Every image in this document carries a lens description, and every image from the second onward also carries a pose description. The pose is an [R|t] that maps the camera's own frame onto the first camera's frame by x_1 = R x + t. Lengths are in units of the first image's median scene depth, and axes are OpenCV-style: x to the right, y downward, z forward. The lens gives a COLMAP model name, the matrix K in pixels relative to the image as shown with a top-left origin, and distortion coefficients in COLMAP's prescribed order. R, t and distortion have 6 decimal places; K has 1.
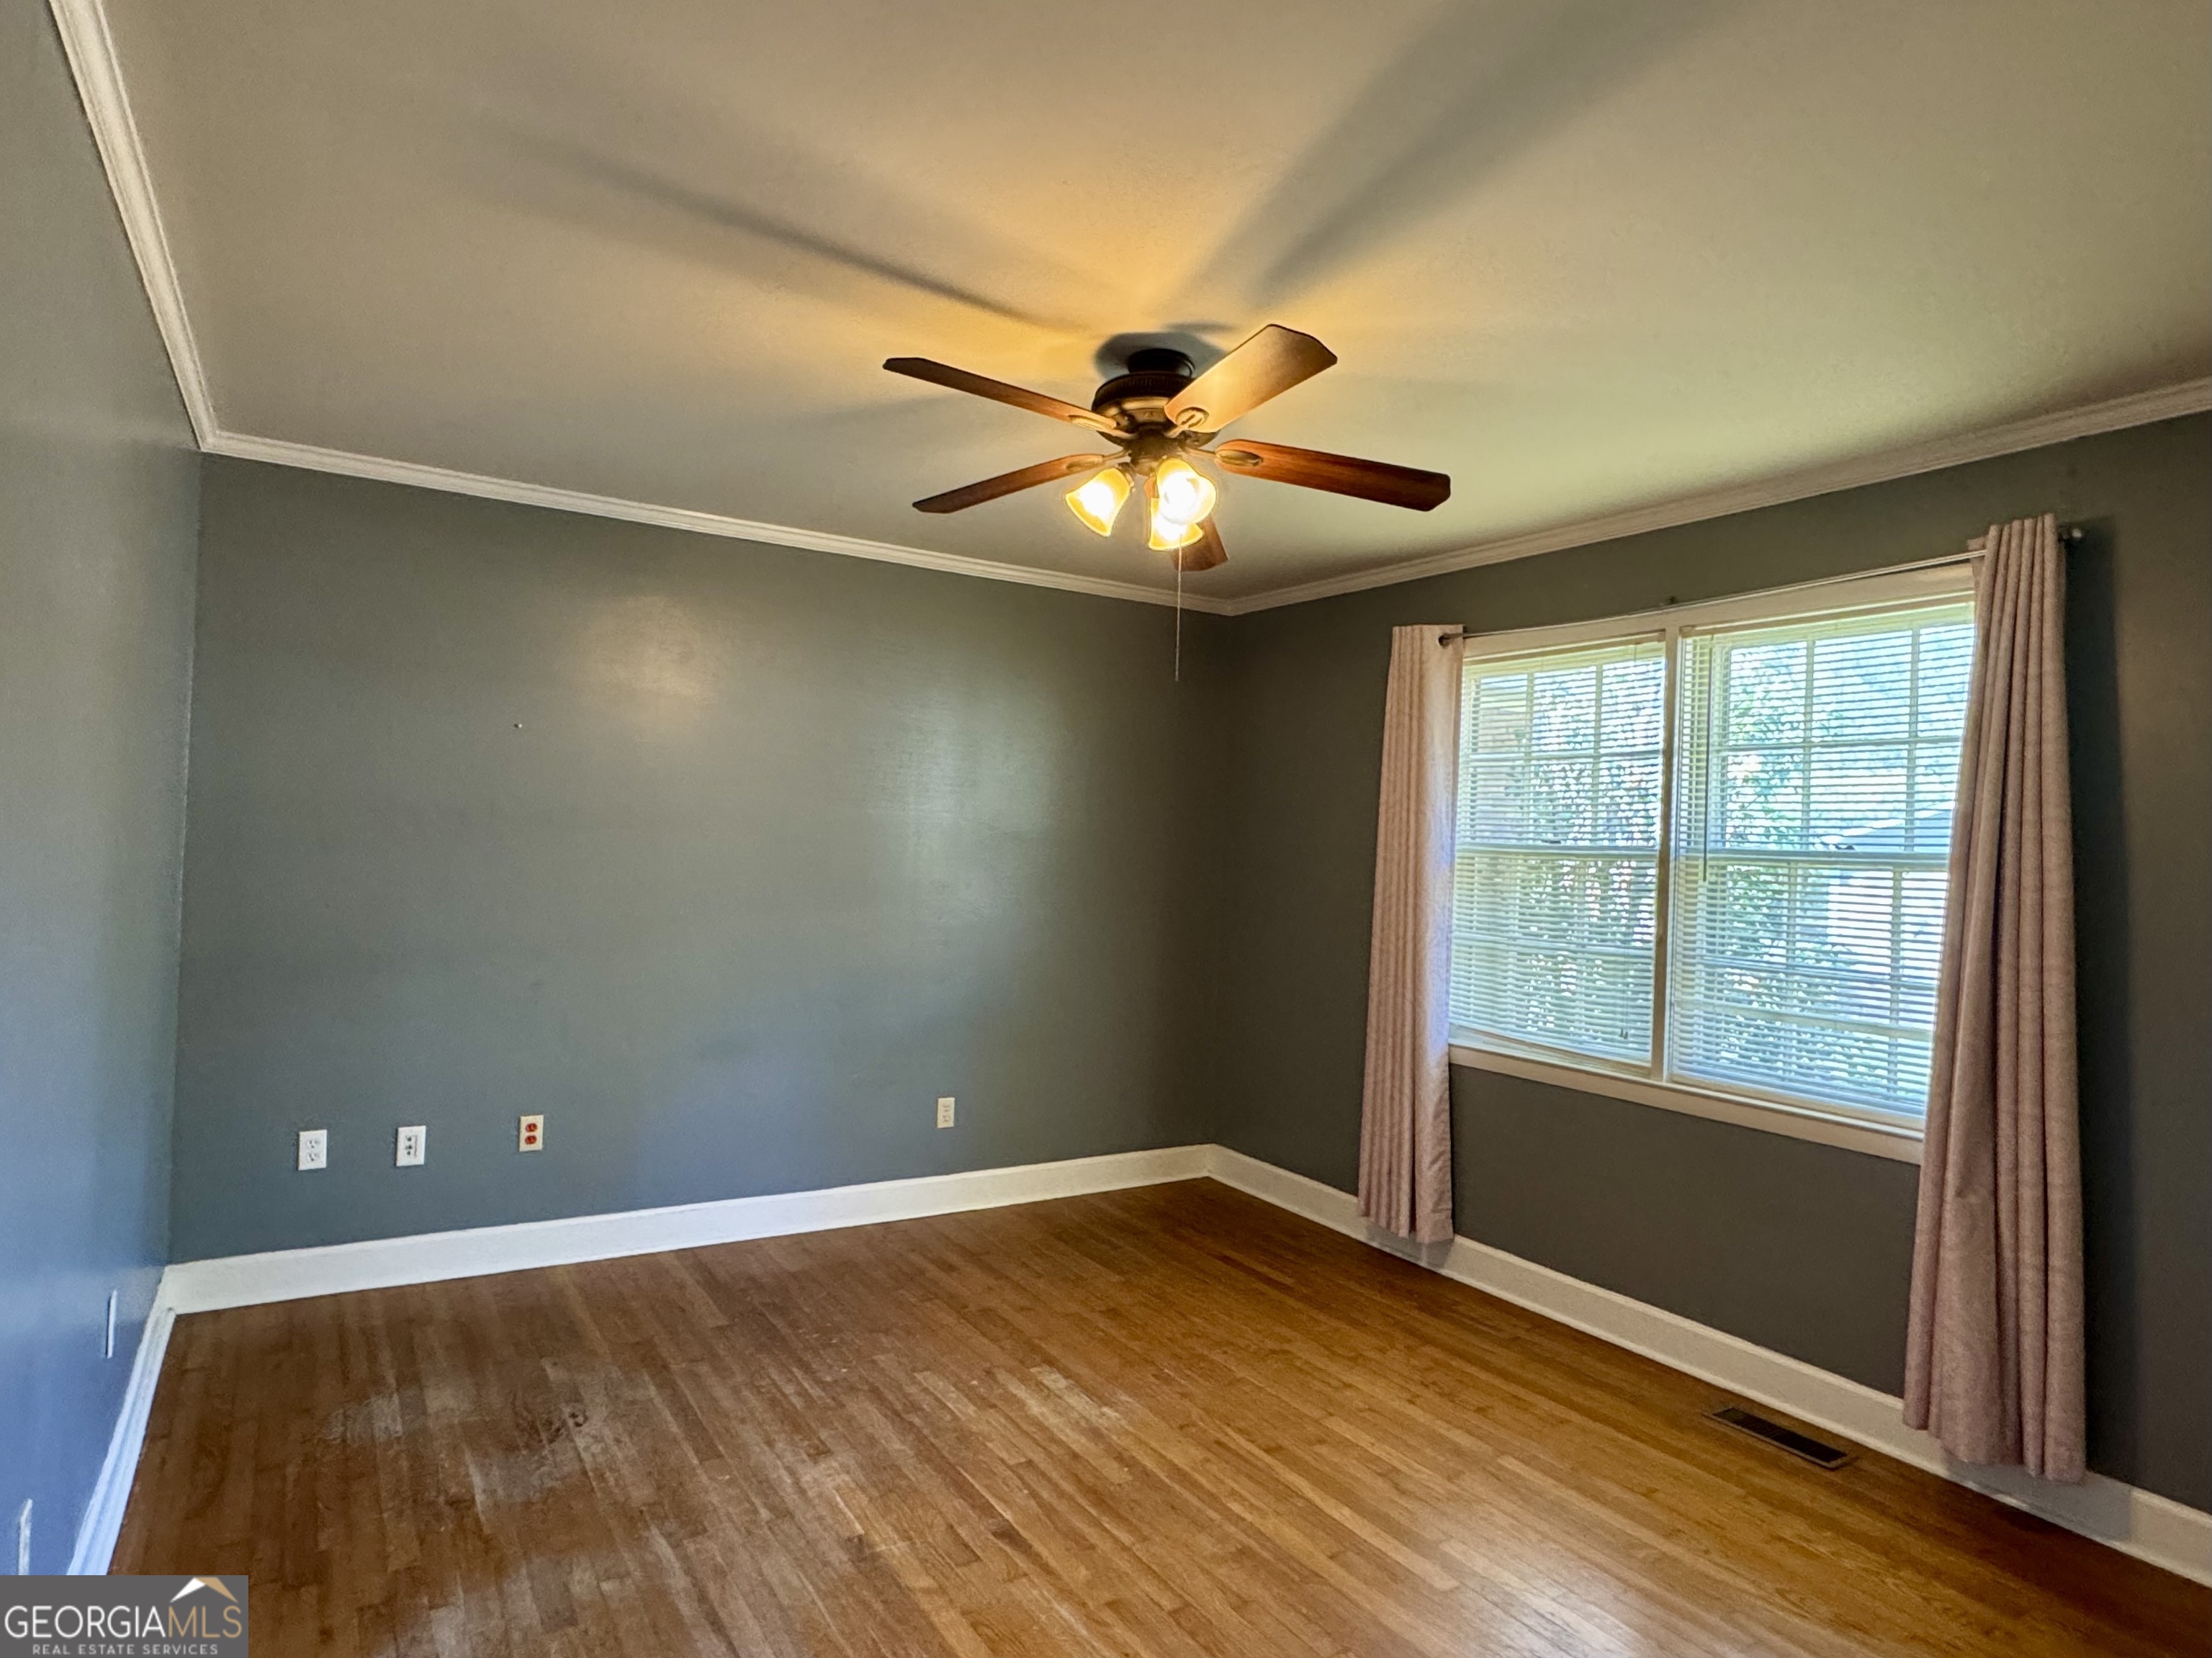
lens RADIAL K [[1266.2, 0, 1106.0], [0, 1266.2, 829.0], [0, 0, 1]] dist [0.000134, -0.000484]
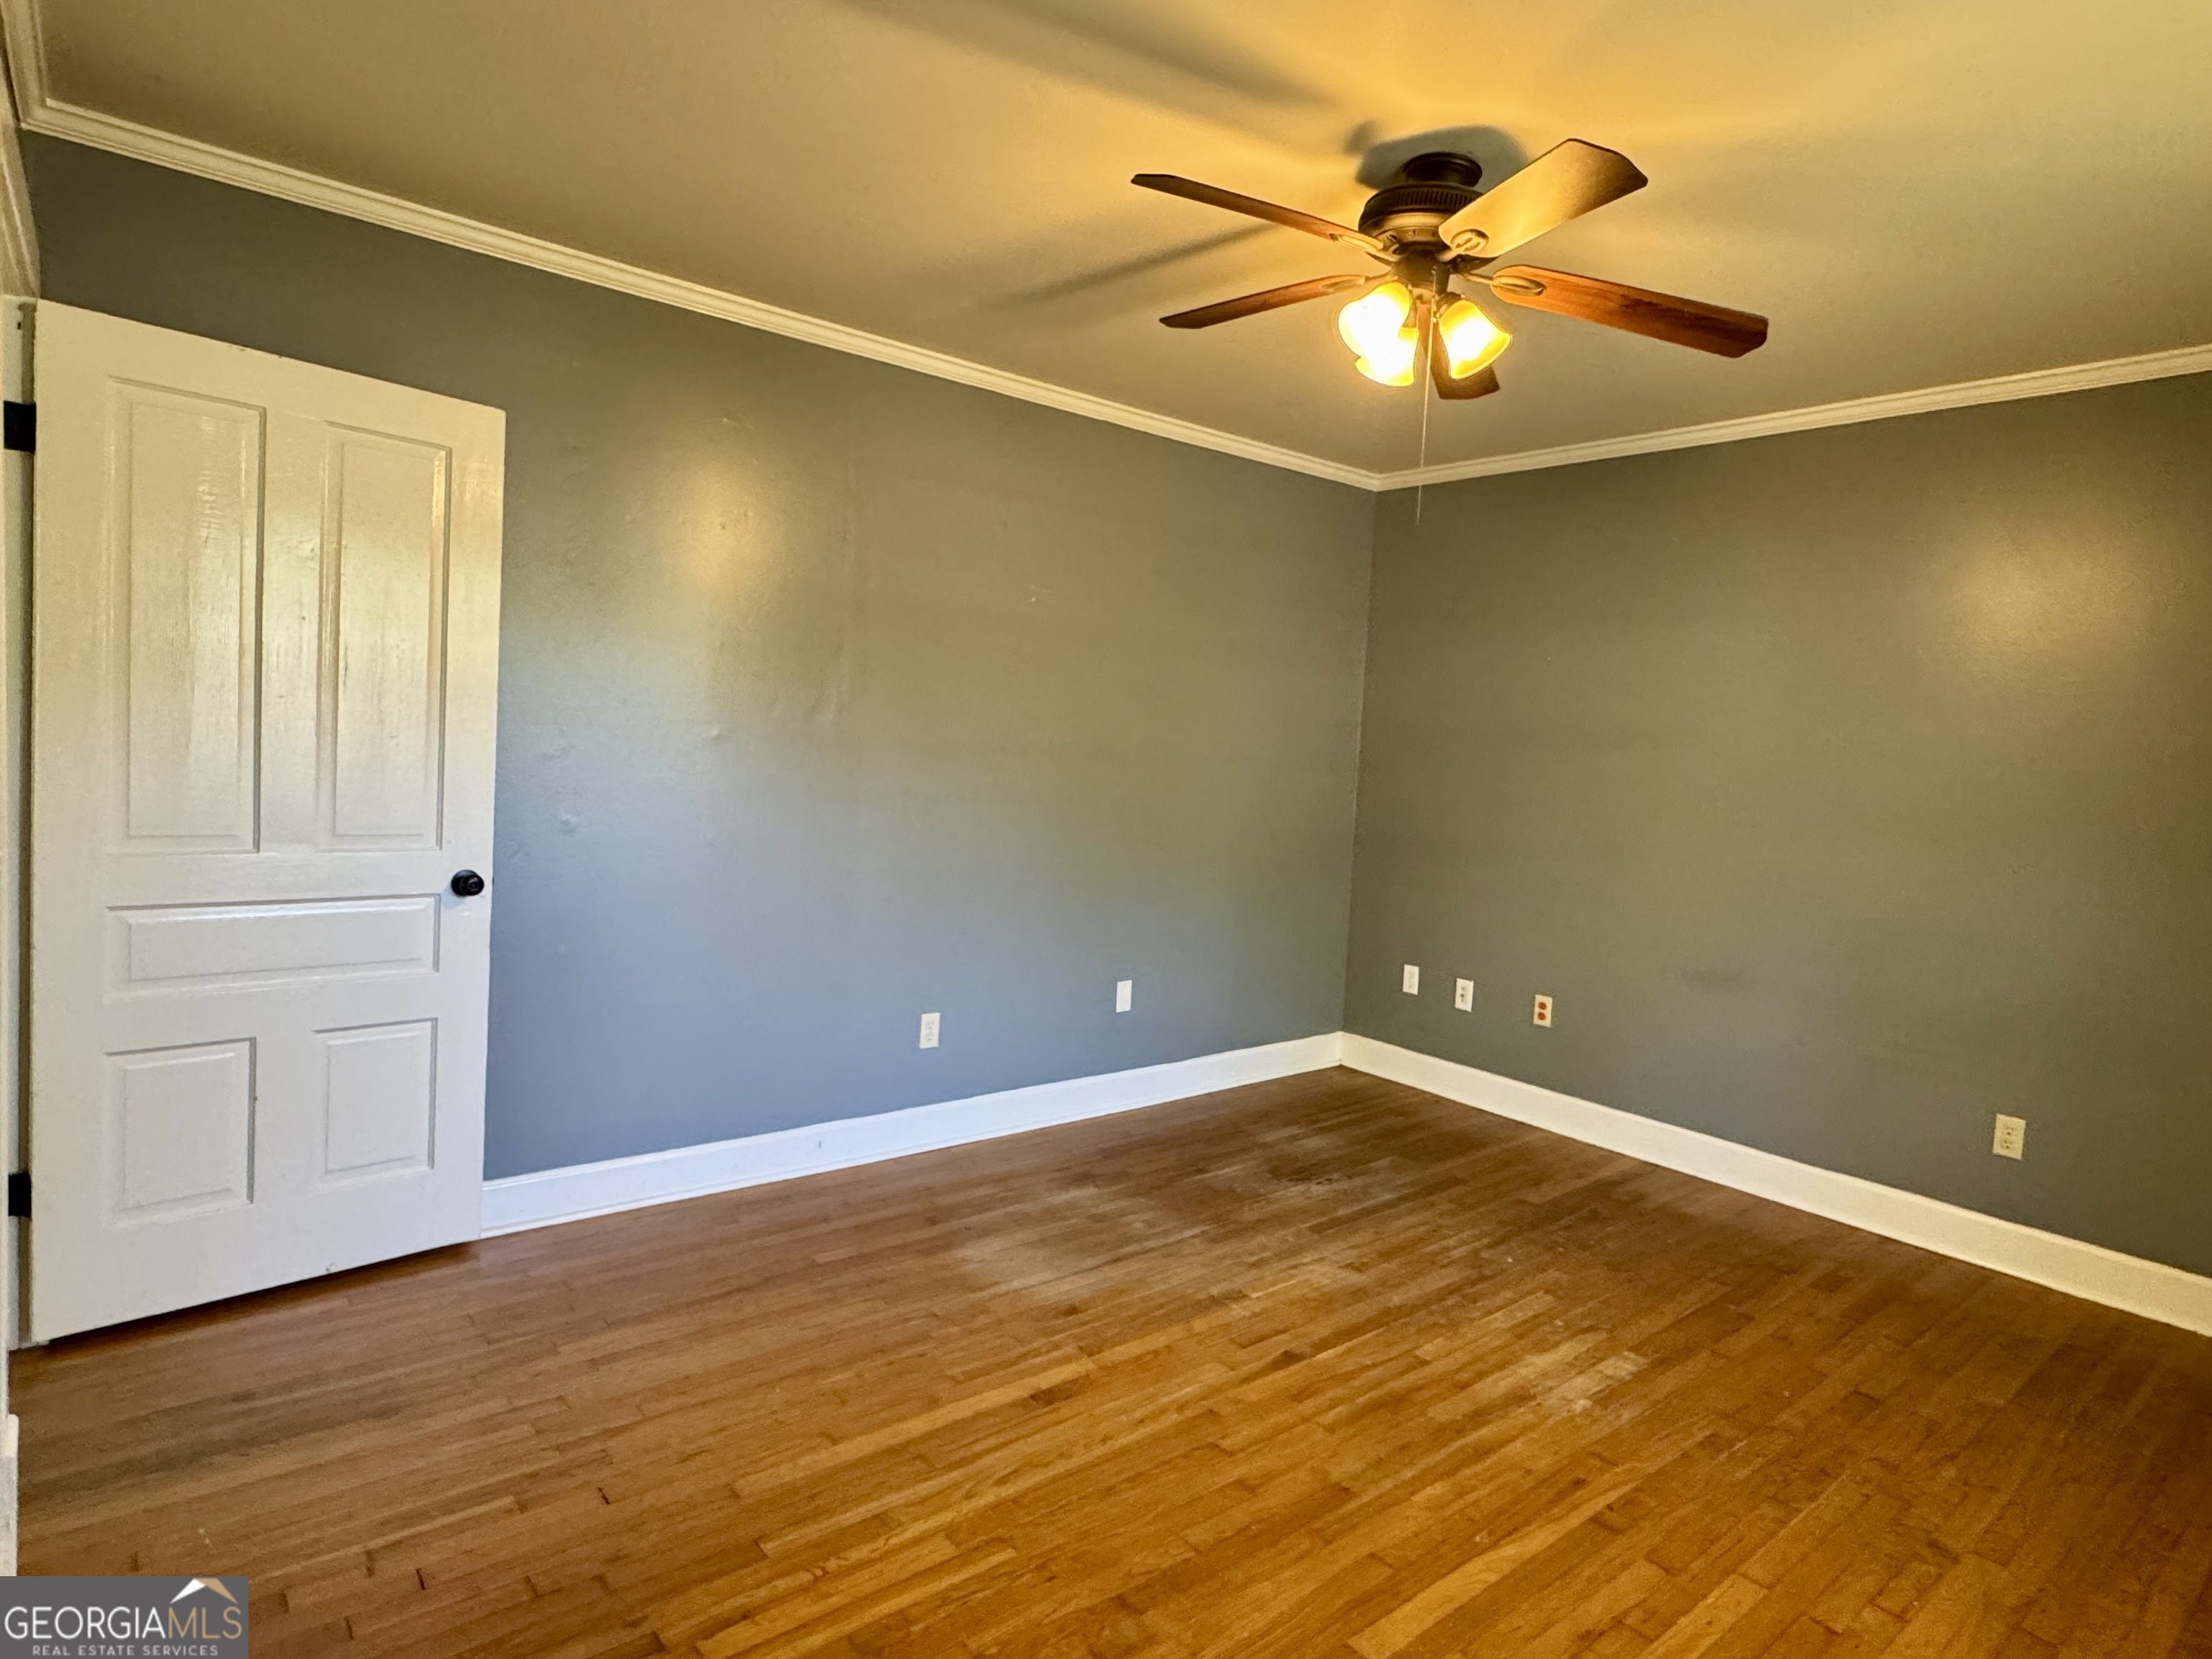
lens RADIAL K [[1215.9, 0, 1106.0], [0, 1215.9, 829.5], [0, 0, 1]] dist [-0.000382, 0.000903]
pose [[0.131258, 0.043757, -0.990382, 0.733185], [-0.043115, 0.998332, 0.038394, 0.060402], [0.990410, 0.037661, 0.132925, 0.556860]]
